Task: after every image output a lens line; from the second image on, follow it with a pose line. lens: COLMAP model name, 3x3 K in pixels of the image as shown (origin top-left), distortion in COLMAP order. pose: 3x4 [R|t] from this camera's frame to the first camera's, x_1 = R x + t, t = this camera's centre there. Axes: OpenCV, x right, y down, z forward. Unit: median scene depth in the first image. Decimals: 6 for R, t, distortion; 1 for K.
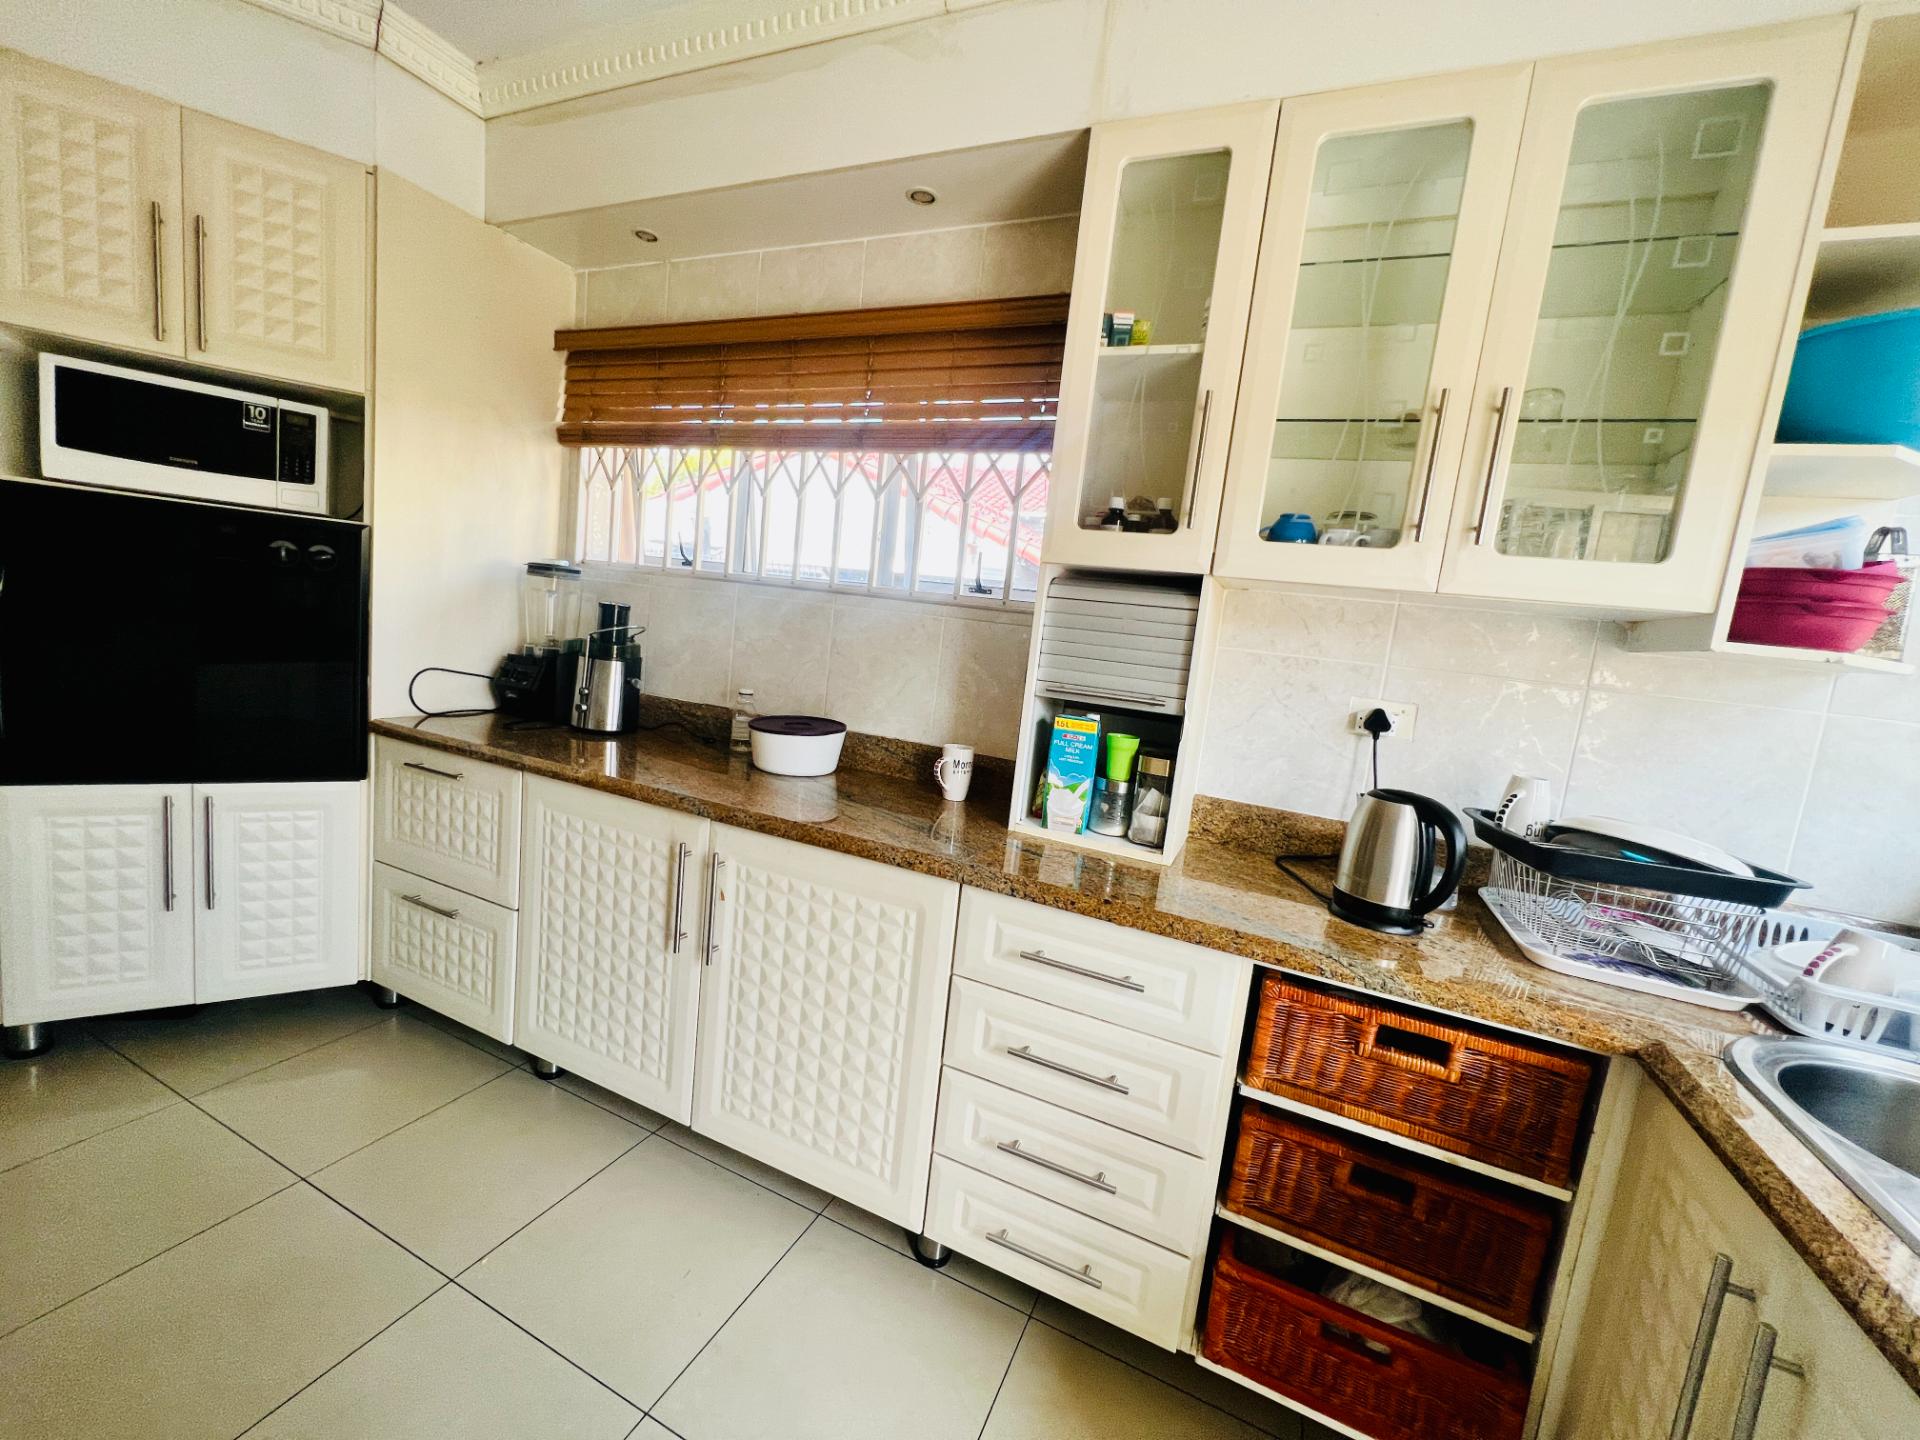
lens RADIAL K [[769.1, 0, 960.0], [0, 769.1, 720.0], [0, 0, 1]] dist [-0.000551, 0.000300]
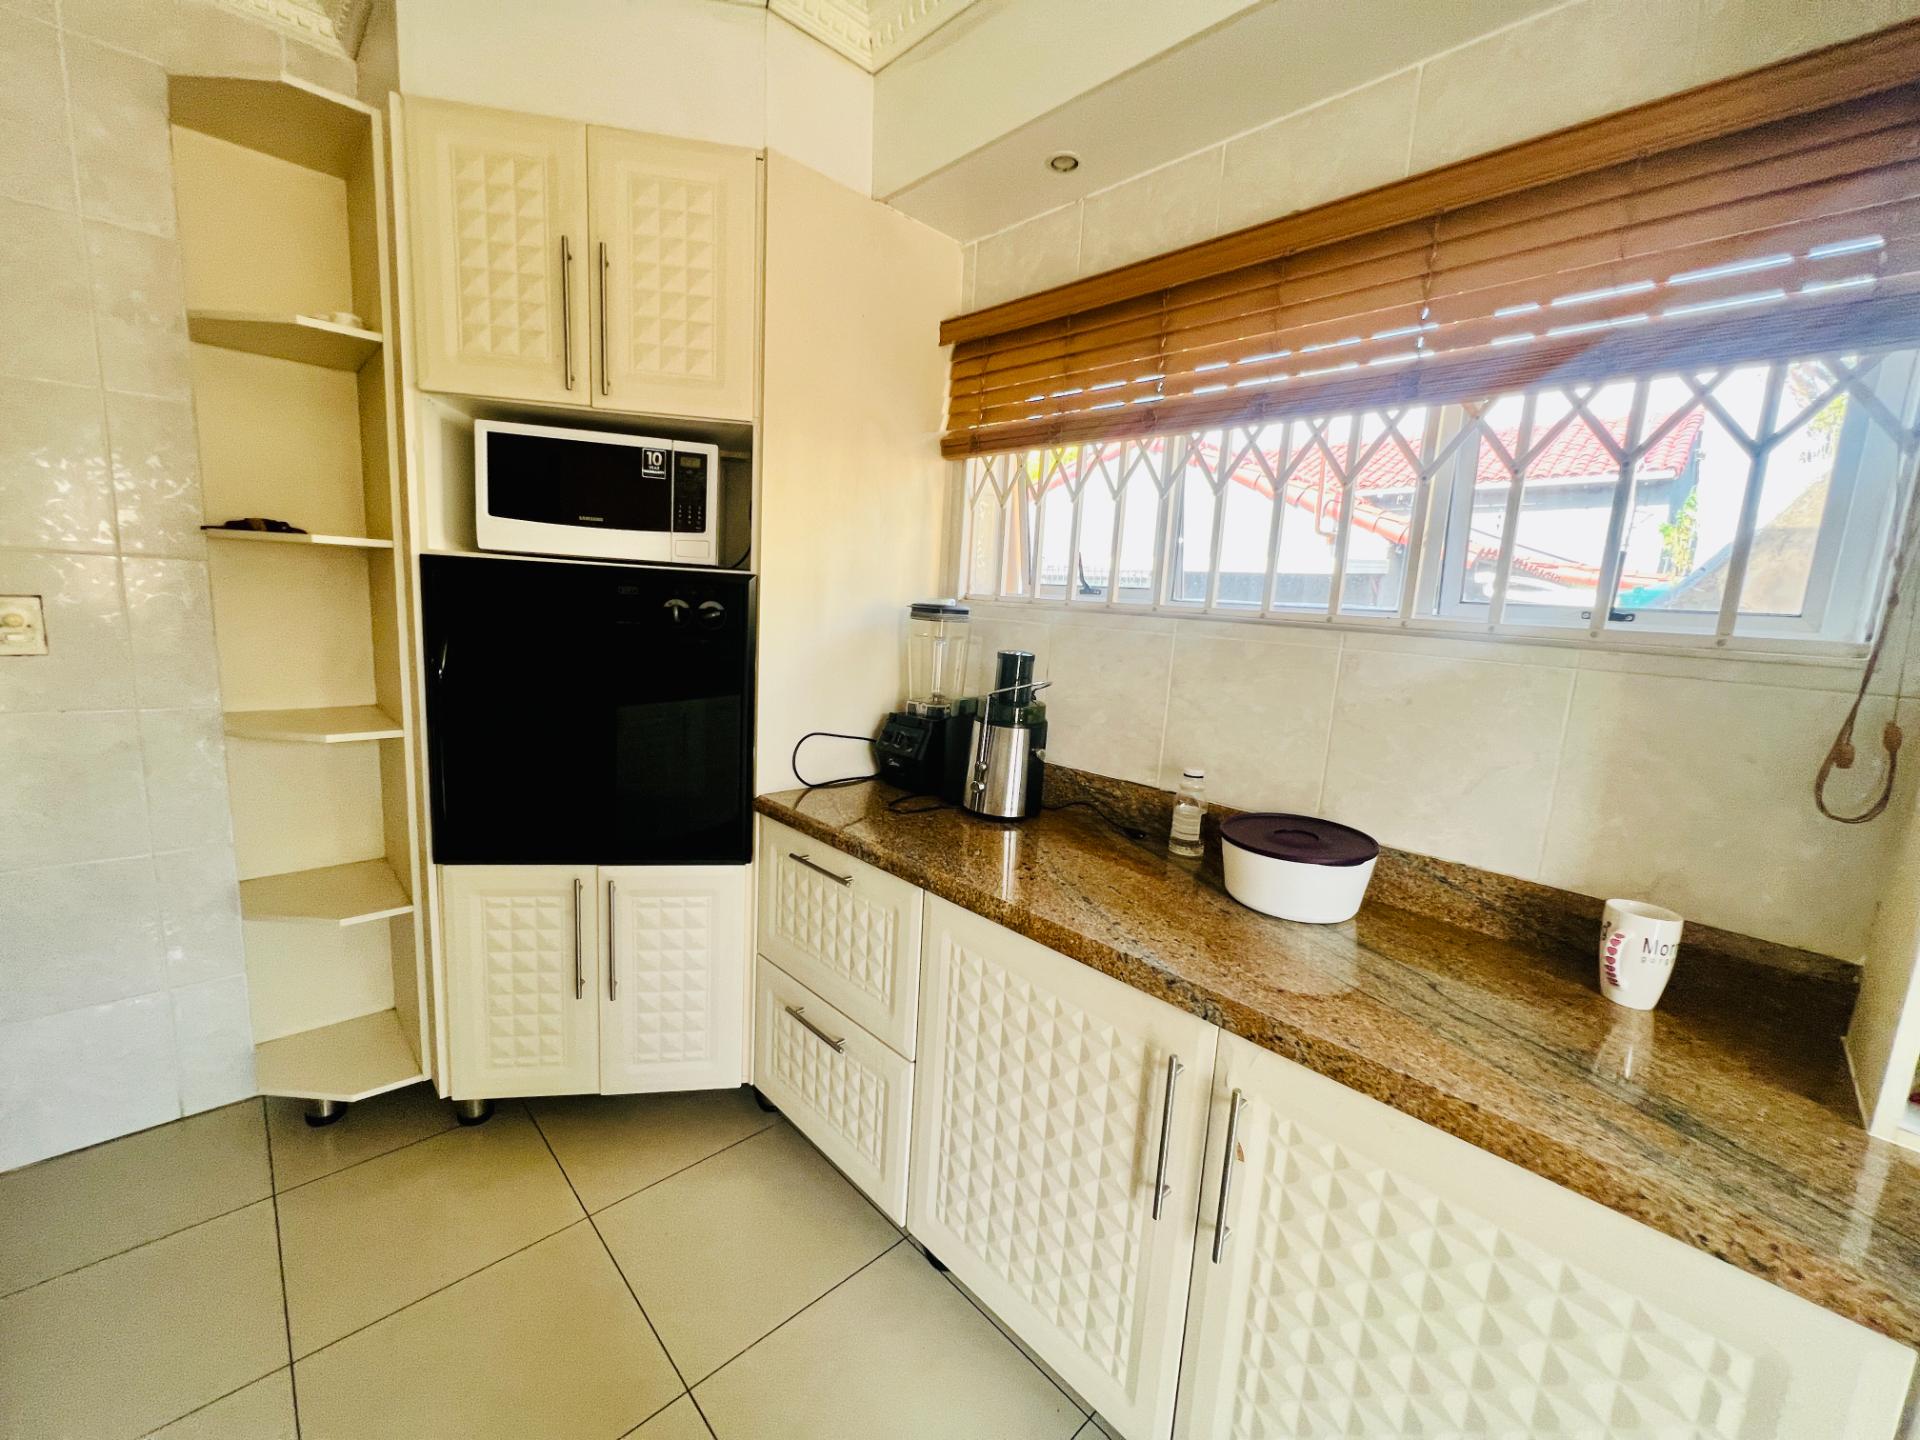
lens RADIAL K [[771.8, 0, 960.0], [0, 771.8, 720.0], [0, 0, 1]] dist [0.003211, 0.000383]
pose [[0.929152, 0.005705, -0.369655, -0.230178], [-0.005995, 0.999982, 0.000364, -0.090013], [0.369650, 0.001878, 0.929169, 0.274284]]
